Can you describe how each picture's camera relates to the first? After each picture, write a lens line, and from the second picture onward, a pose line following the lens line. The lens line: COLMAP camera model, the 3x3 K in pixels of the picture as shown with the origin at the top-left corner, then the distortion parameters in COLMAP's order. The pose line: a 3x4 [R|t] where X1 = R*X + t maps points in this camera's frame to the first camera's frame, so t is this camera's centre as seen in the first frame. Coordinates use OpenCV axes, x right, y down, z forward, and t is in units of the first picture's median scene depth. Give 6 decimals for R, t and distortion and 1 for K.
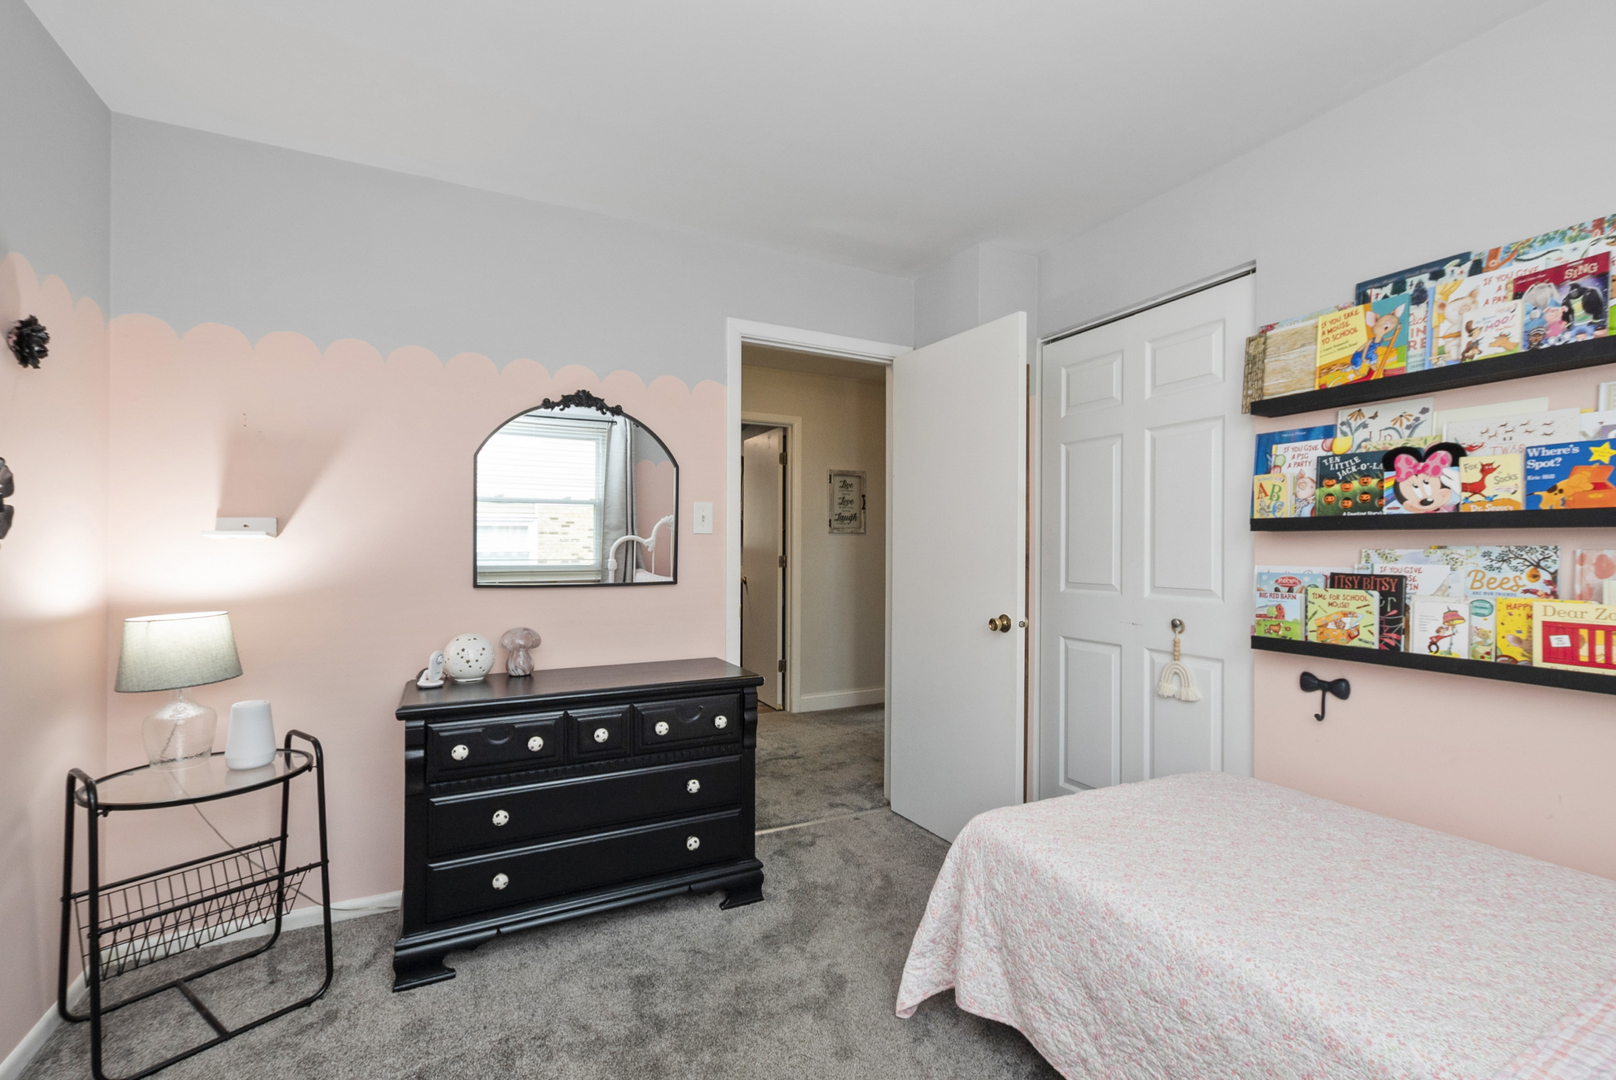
lens RADIAL K [[710.7, 0, 807.8], [0, 710.7, 543.9], [0, 0, 1]] dist [0.008901, -0.003703]
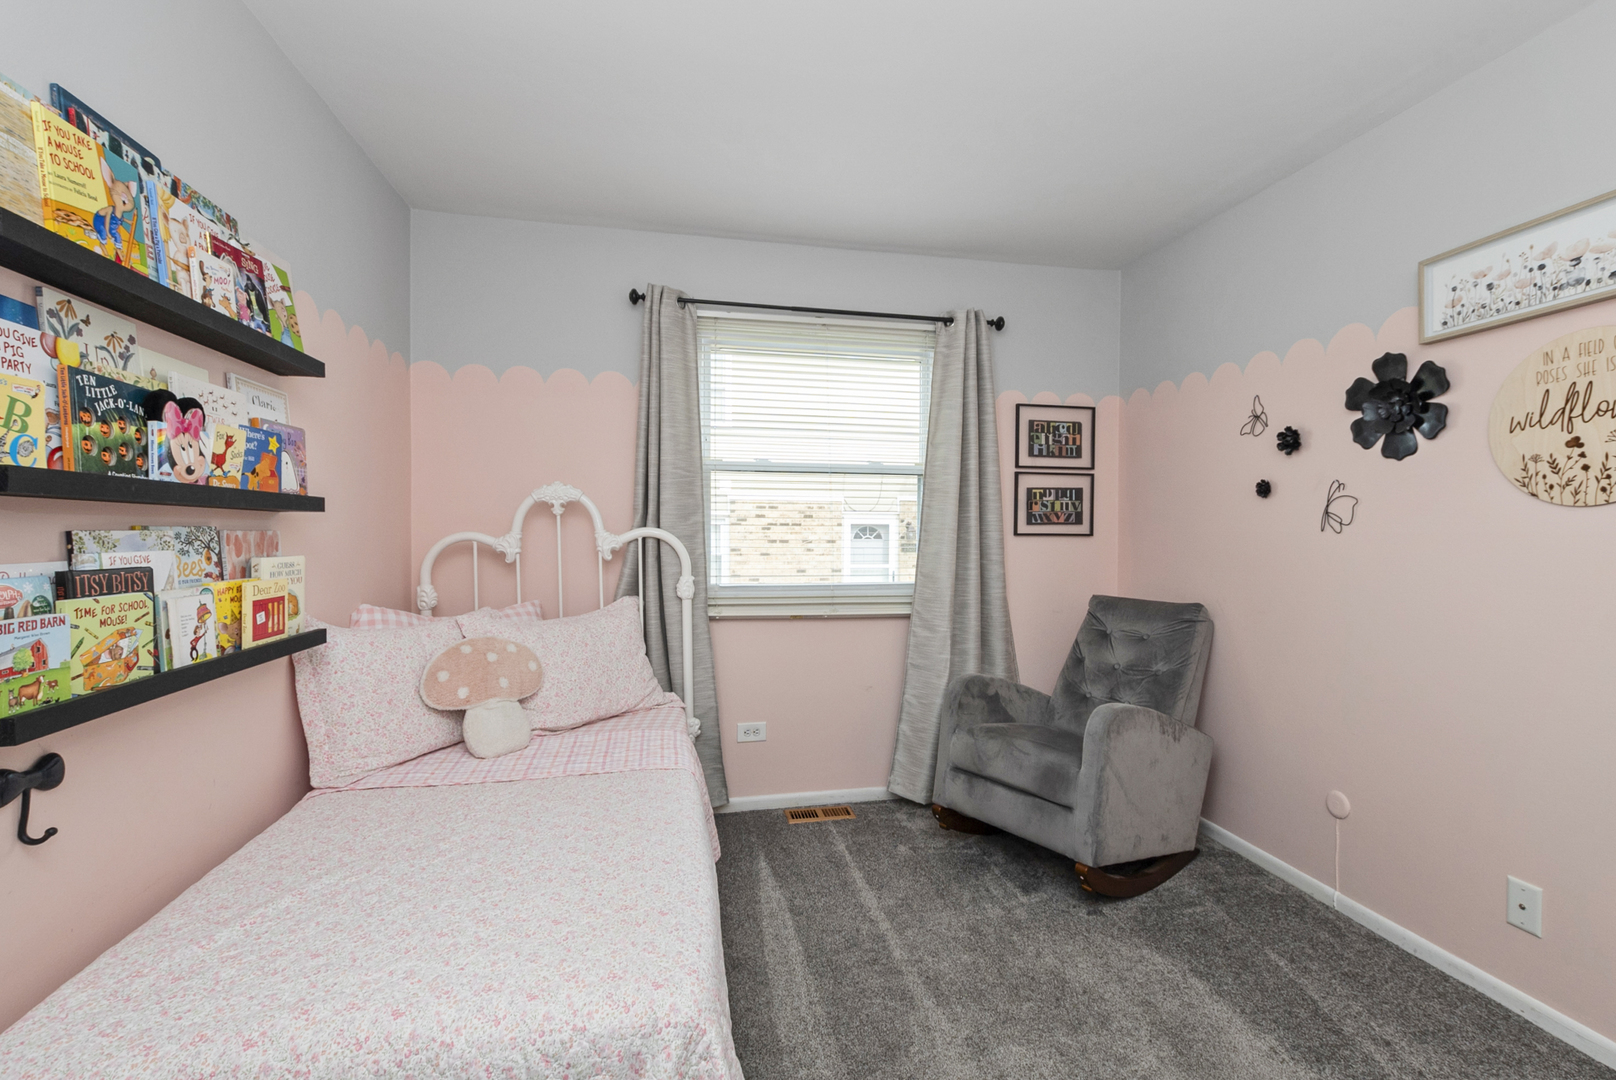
lens RADIAL K [[710.7, 0, 808.4], [0, 710.7, 539.6], [0, 0, 1]] dist [0.008901, -0.003703]
pose [[-0.964227, -0.012715, 0.264772, 0.003448], [-0.011241, 0.999912, 0.007083, 0.004018], [-0.264839, 0.003854, -0.964285, 1.507127]]
